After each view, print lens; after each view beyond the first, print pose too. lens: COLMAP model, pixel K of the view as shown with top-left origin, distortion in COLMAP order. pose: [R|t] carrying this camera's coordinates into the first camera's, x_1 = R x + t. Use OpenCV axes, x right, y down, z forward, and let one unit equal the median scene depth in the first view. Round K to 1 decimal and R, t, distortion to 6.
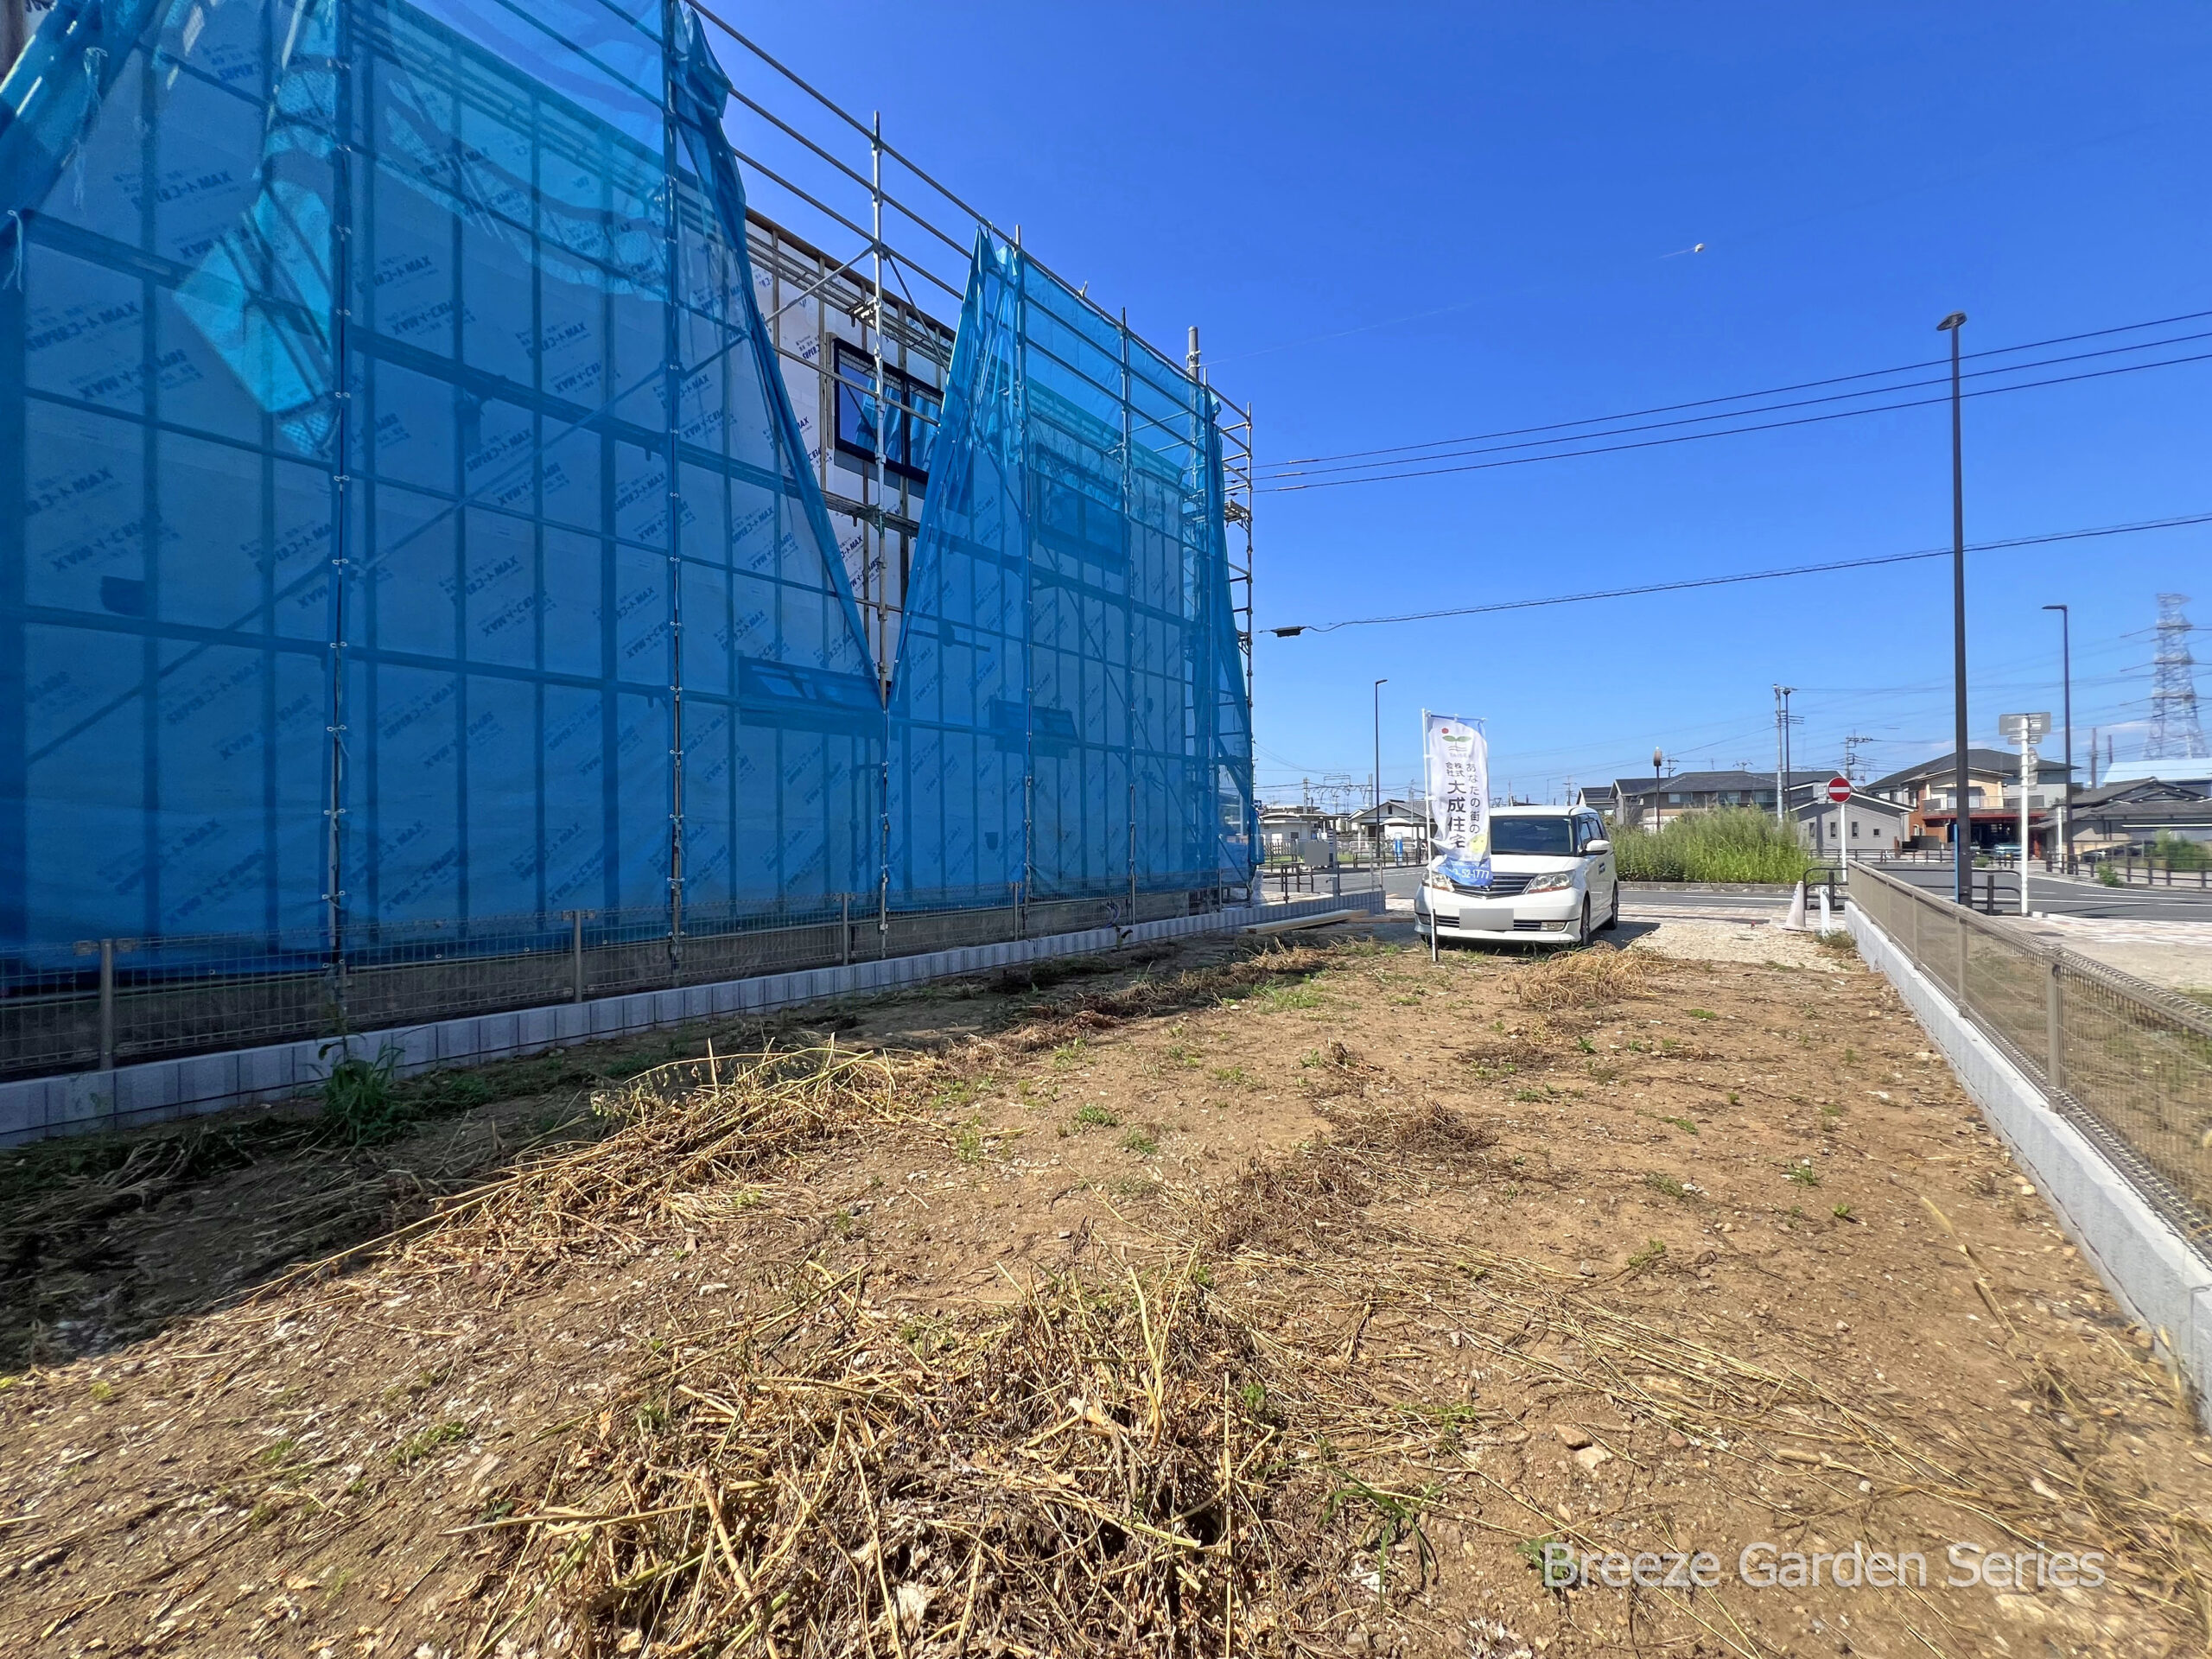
lens RADIAL K [[880.1, 0, 1106.4], [0, 880.1, 824.2], [0, 0, 1]] dist [-0.002913, 0.000672]
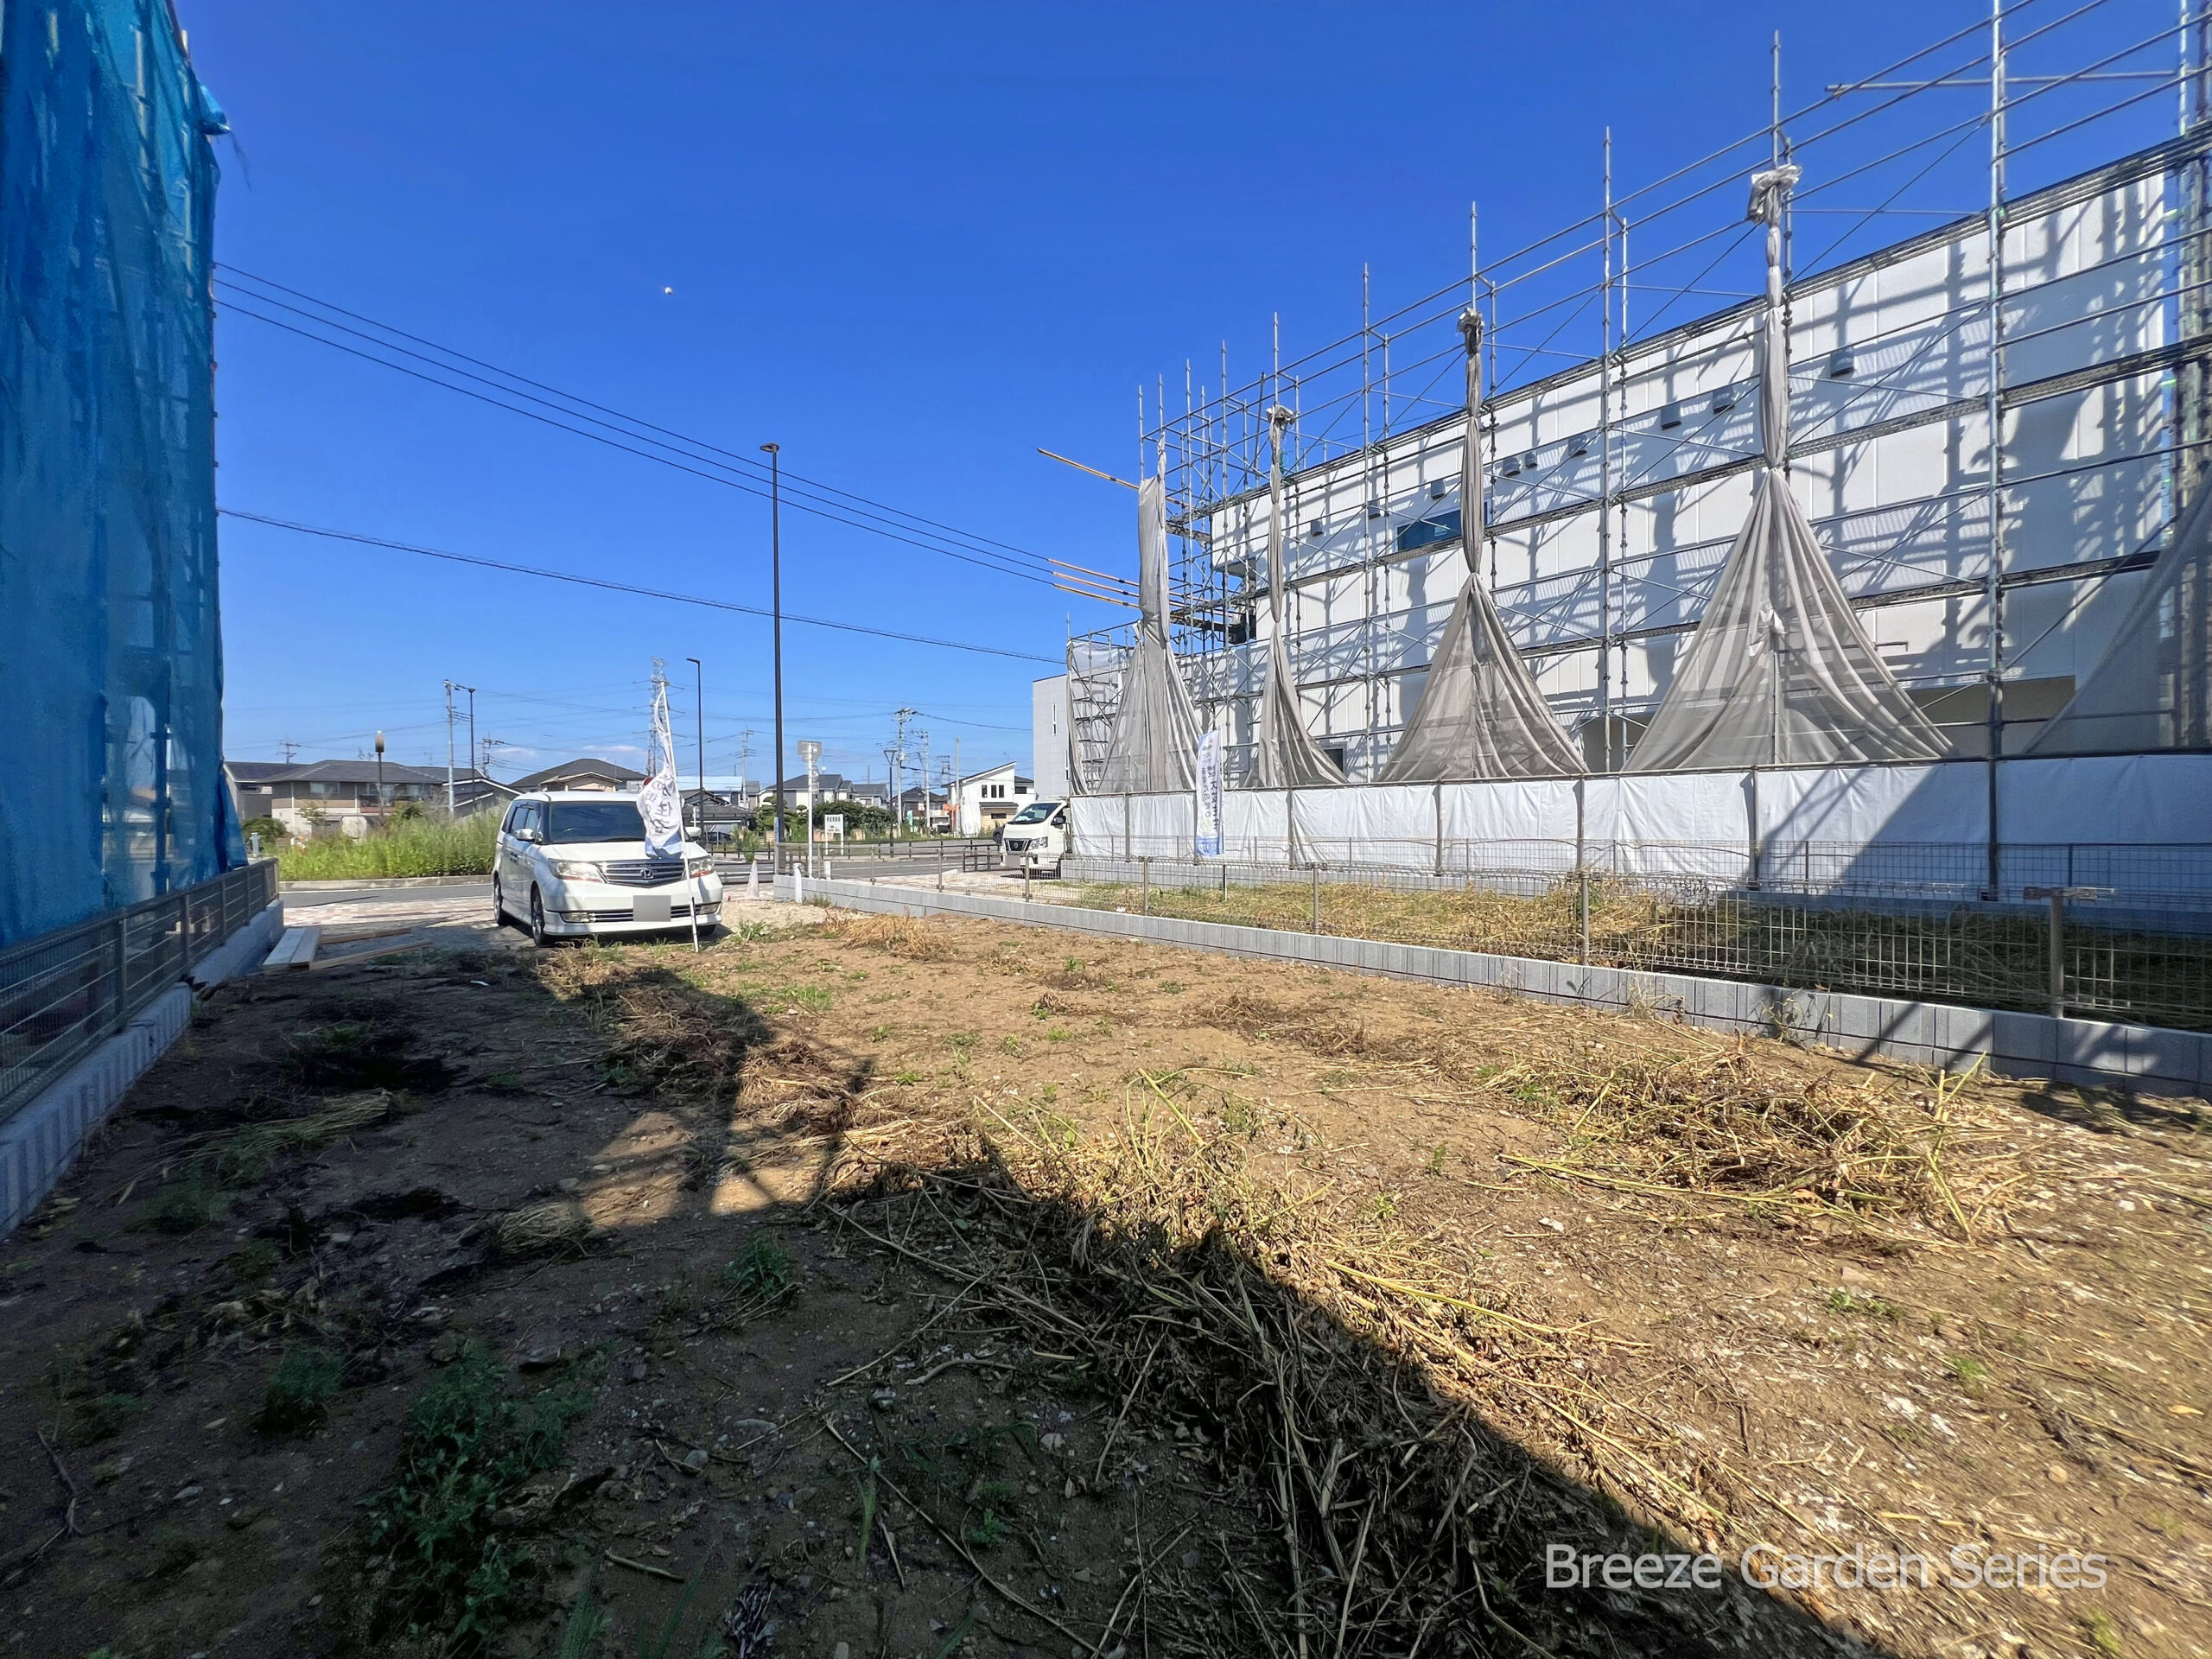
lens RADIAL K [[880.1, 0, 1111.4], [0, 880.1, 833.8], [0, 0, 1]] dist [-0.002913, 0.000672]
pose [[0.212243, -0.013867, 0.977119, -0.254299], [-0.002330, 0.999889, 0.014696, 0.008236], [-0.977214, -0.005396, 0.212187, 0.209054]]
